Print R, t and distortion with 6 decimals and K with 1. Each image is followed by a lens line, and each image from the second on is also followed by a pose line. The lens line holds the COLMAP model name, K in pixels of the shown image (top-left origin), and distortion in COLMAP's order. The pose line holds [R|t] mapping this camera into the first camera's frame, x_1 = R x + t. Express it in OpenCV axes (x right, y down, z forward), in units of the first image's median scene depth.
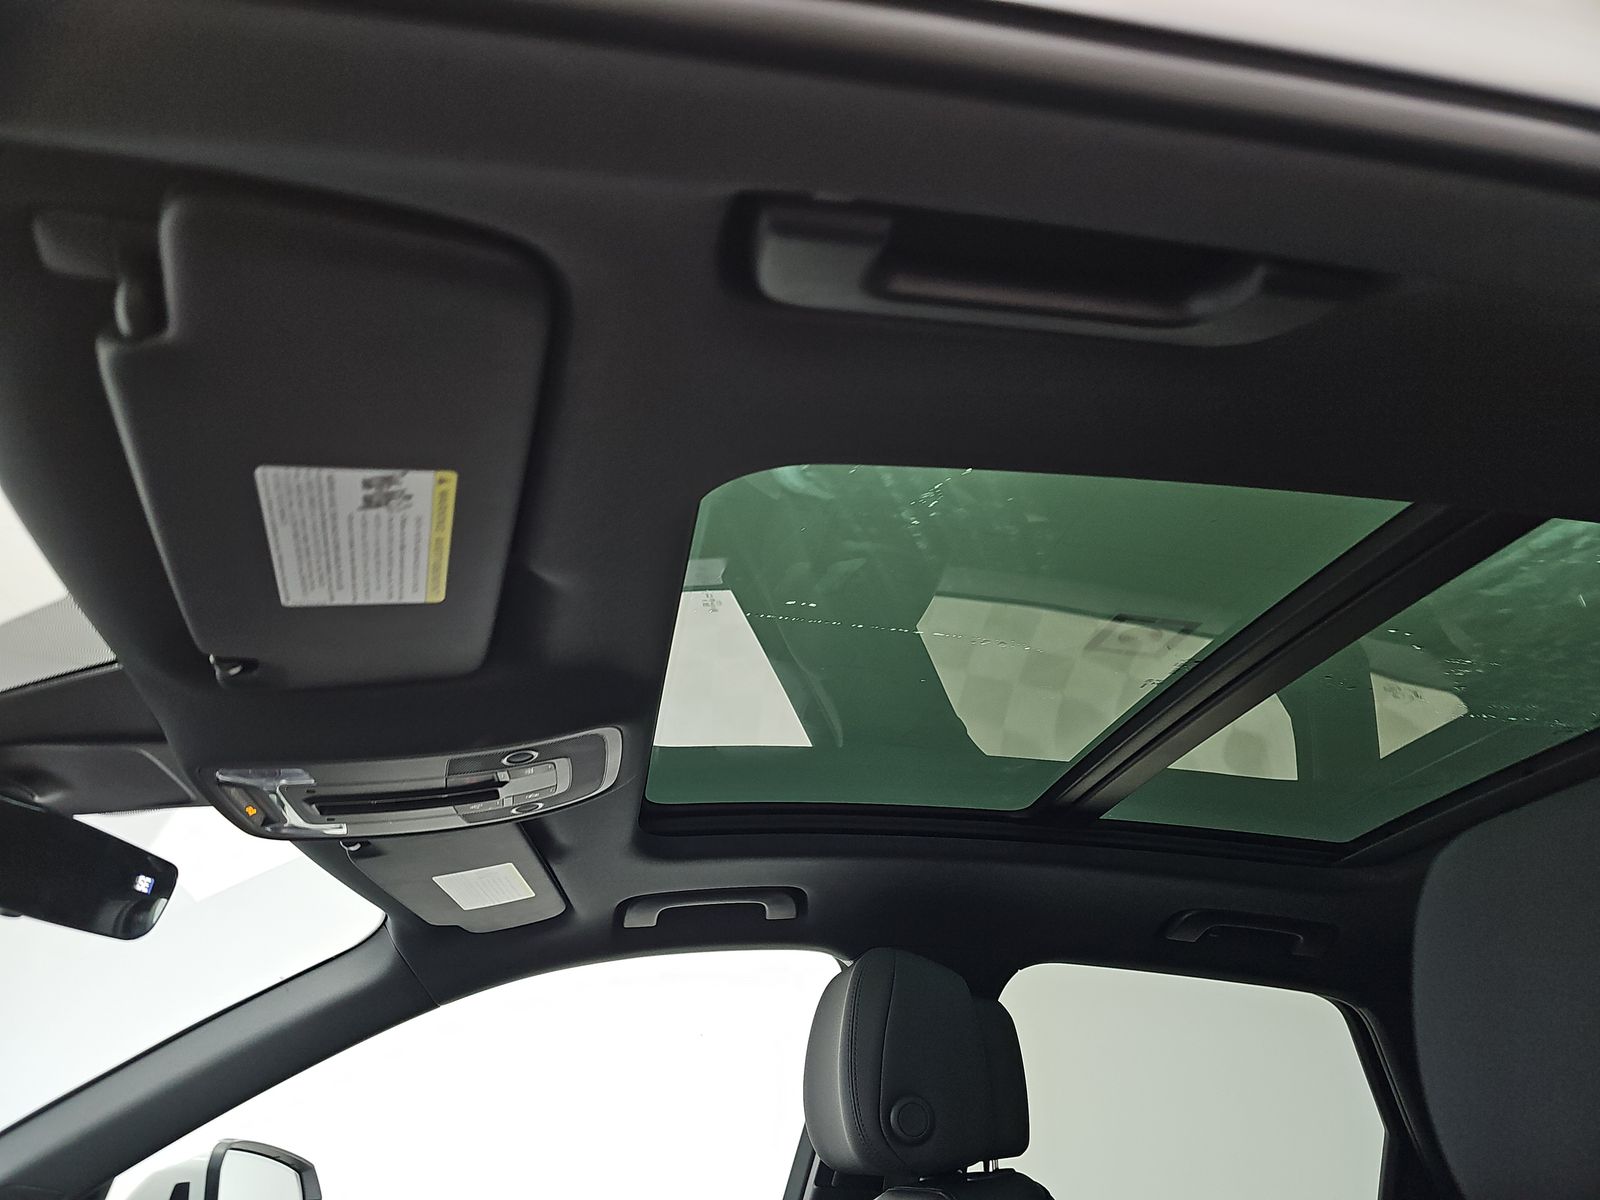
lens RADIAL K [[1051.3, 0, 793.3], [0, 1051.3, 604.8], [0, 0, 1]] dist [0.123085, -0.164409]
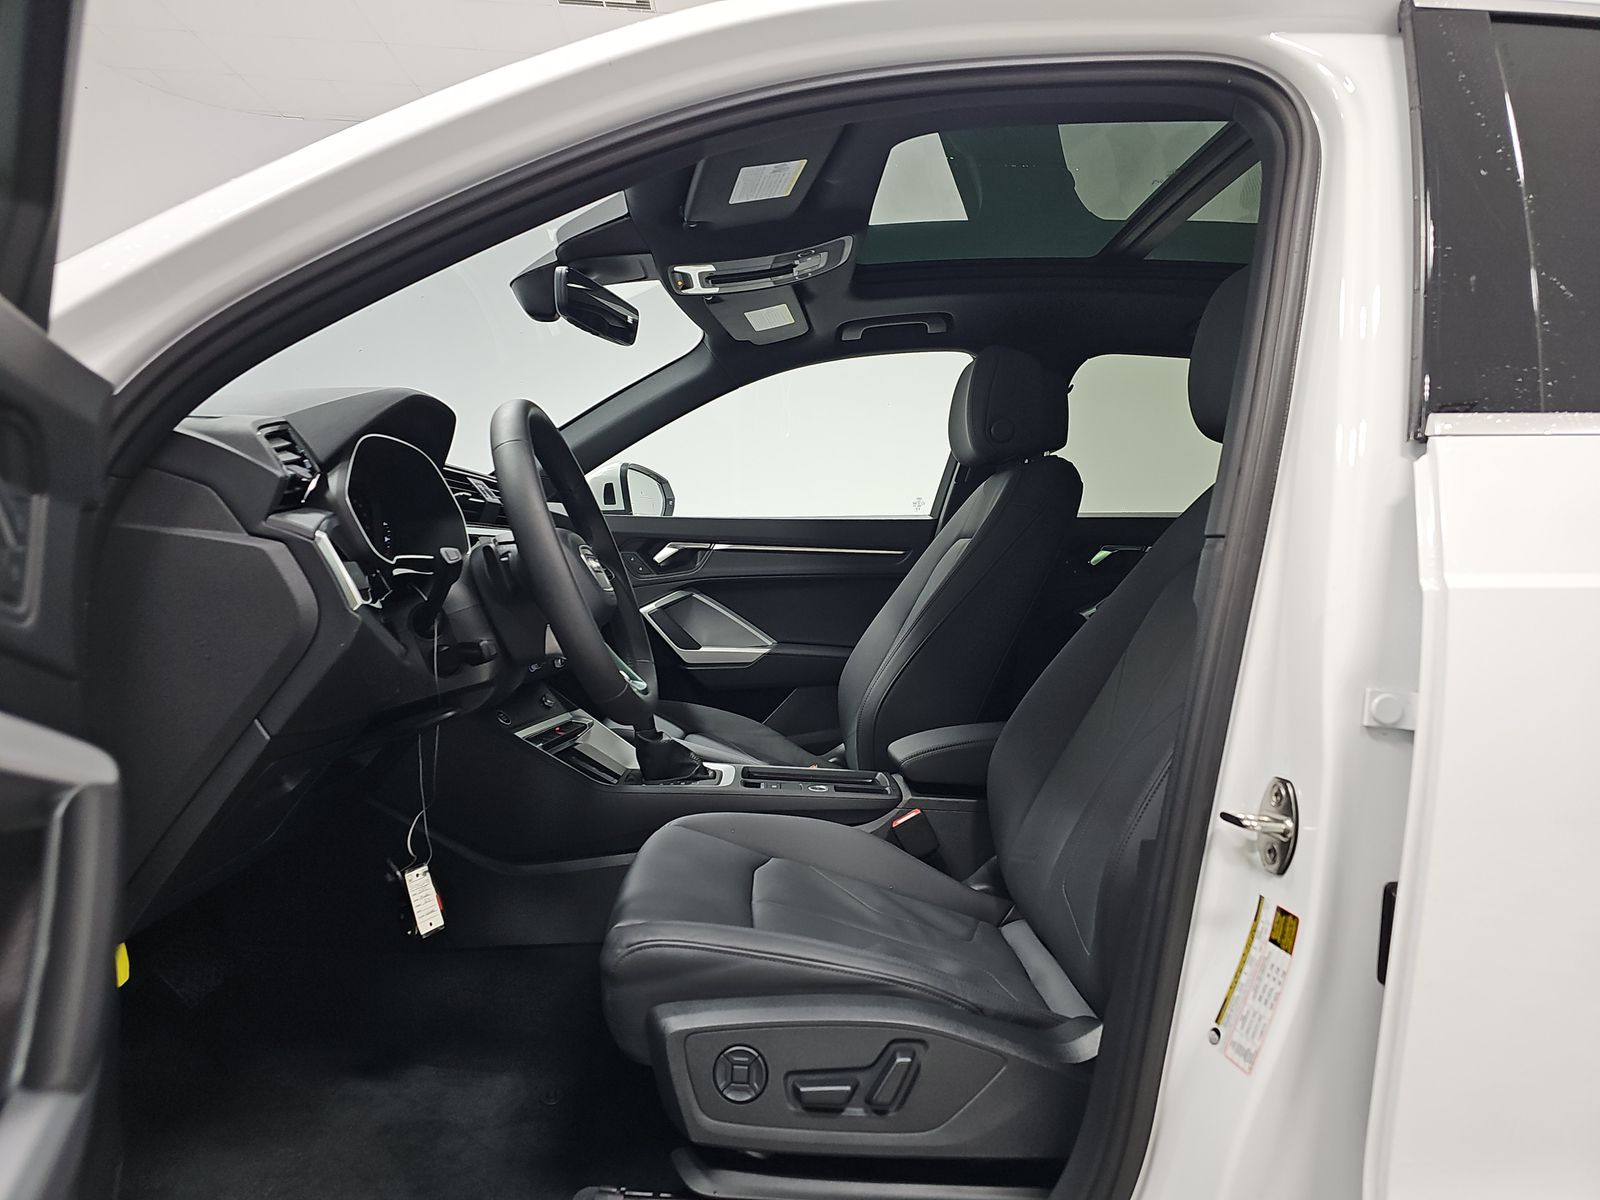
lens RADIAL K [[1051.3, 0, 793.3], [0, 1051.3, 604.8], [0, 0, 1]] dist [0.123085, -0.164409]
pose [[0.988446, 0.008796, -0.151317, 0.024088], [0.068361, 0.865143, 0.496844, -0.193112], [0.135281, -0.501448, 0.854546, -0.730222]]
